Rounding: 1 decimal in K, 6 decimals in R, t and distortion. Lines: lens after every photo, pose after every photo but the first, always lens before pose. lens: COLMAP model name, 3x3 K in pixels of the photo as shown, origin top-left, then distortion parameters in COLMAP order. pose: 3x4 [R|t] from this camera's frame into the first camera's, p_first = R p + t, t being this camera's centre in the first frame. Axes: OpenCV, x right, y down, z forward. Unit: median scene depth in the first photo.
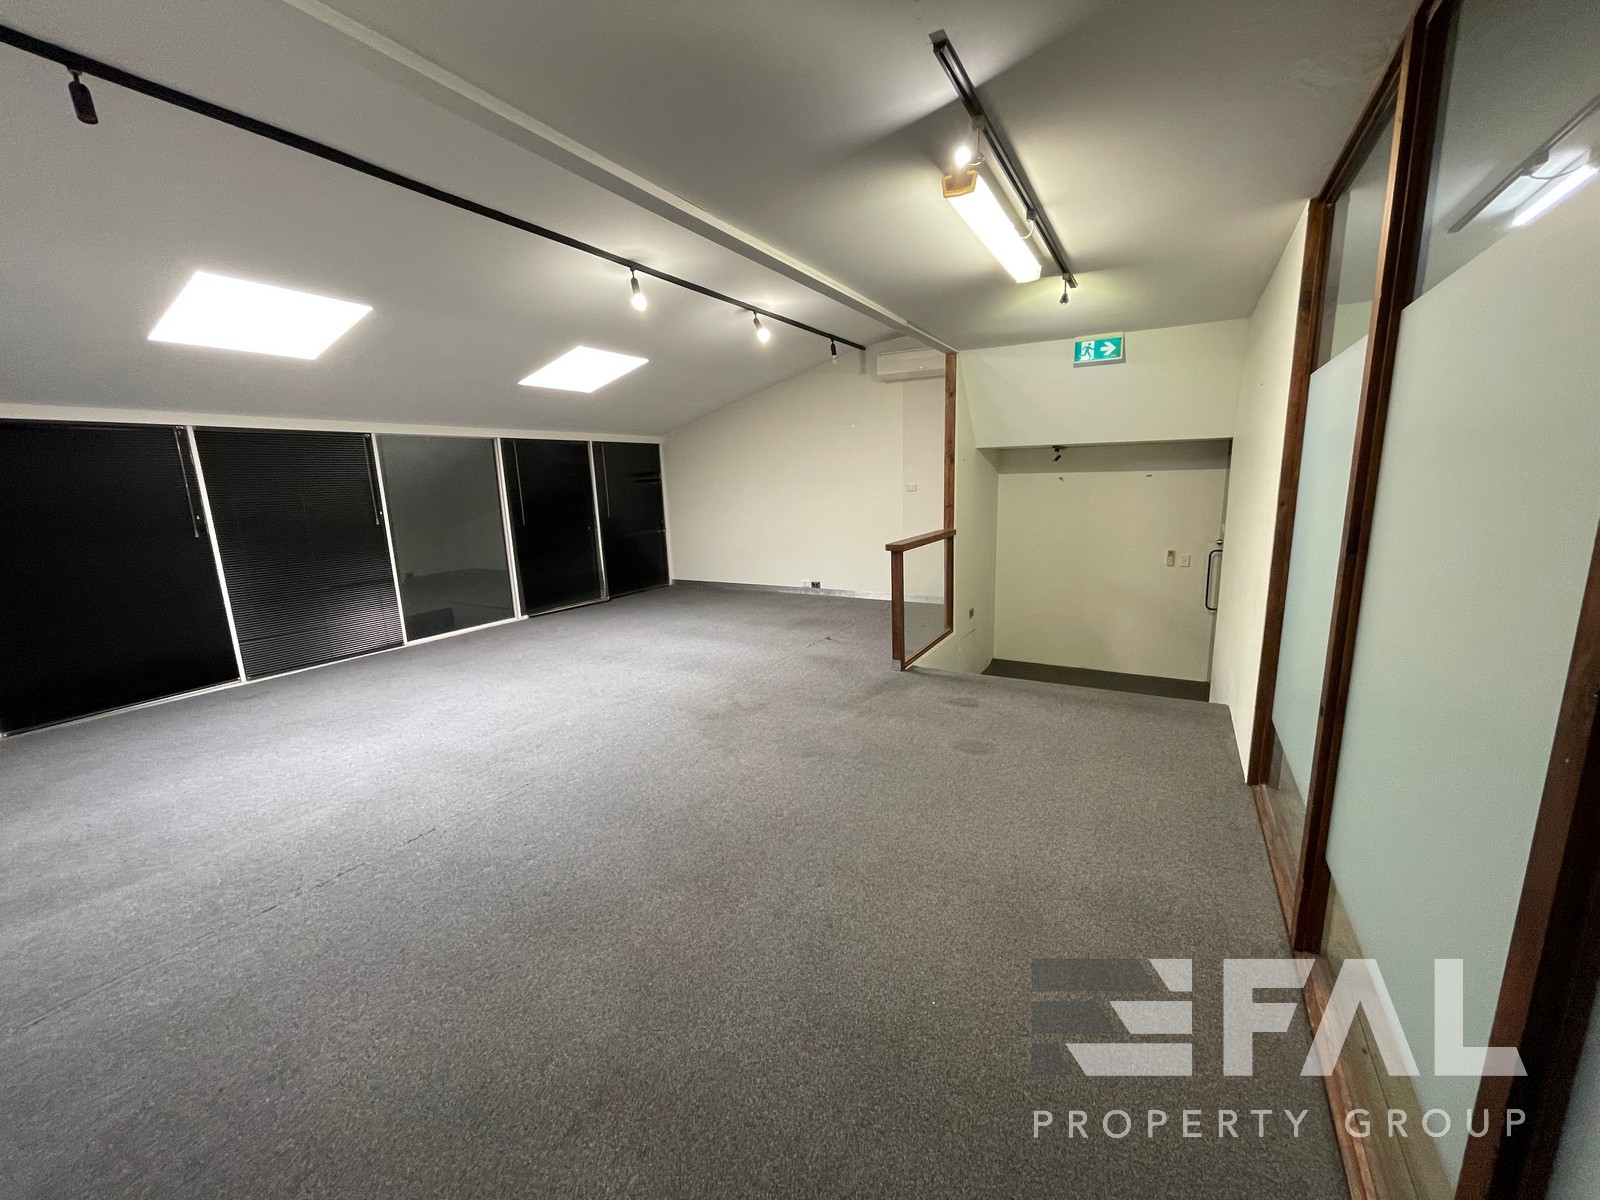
lens RADIAL K [[651.2, 0, 798.4], [0, 651.2, 603.5], [0, 0, 1]] dist [-0.001444, -0.000042]
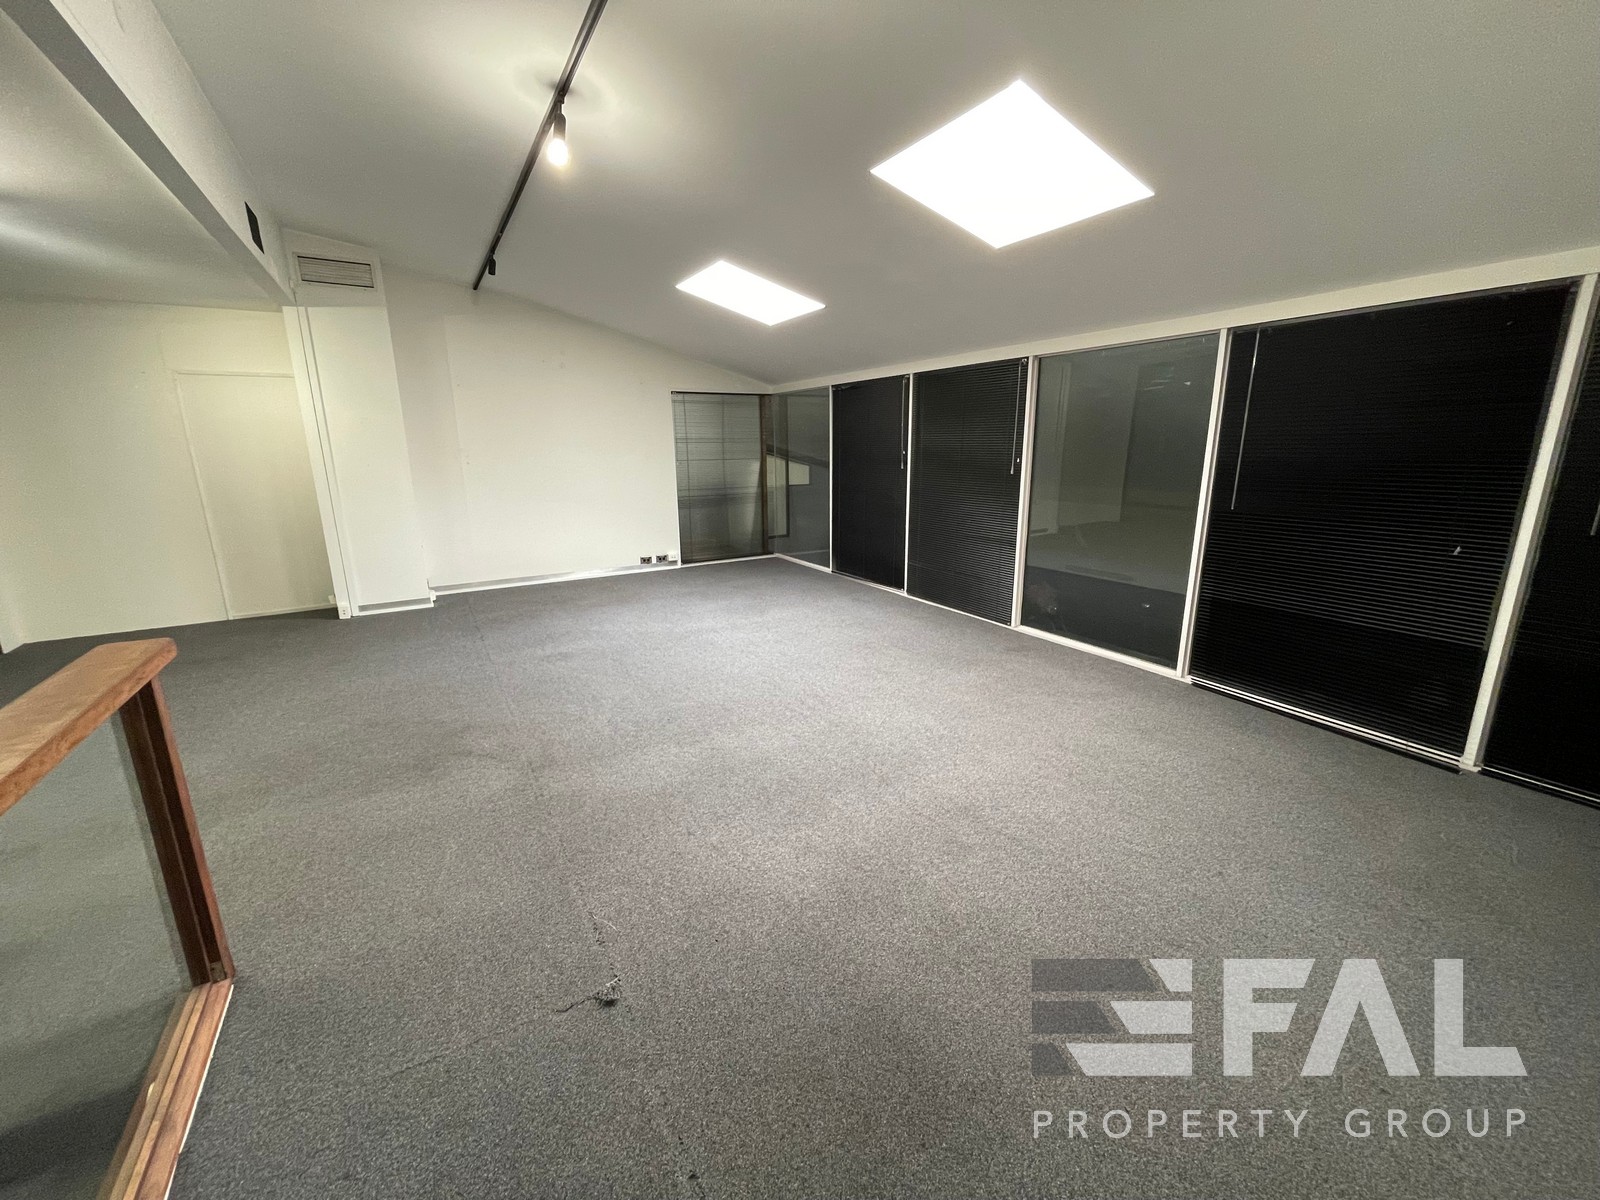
lens RADIAL K [[651.2, 0, 792.5], [0, 651.2, 603.4], [0, 0, 1]] dist [-0.001444, -0.000042]
pose [[-0.508886, 0.246157, -0.824889, 0.223188], [-0.133880, 0.923953, 0.358312, -0.247621], [0.850360, 0.292776, -0.437231, 1.276252]]
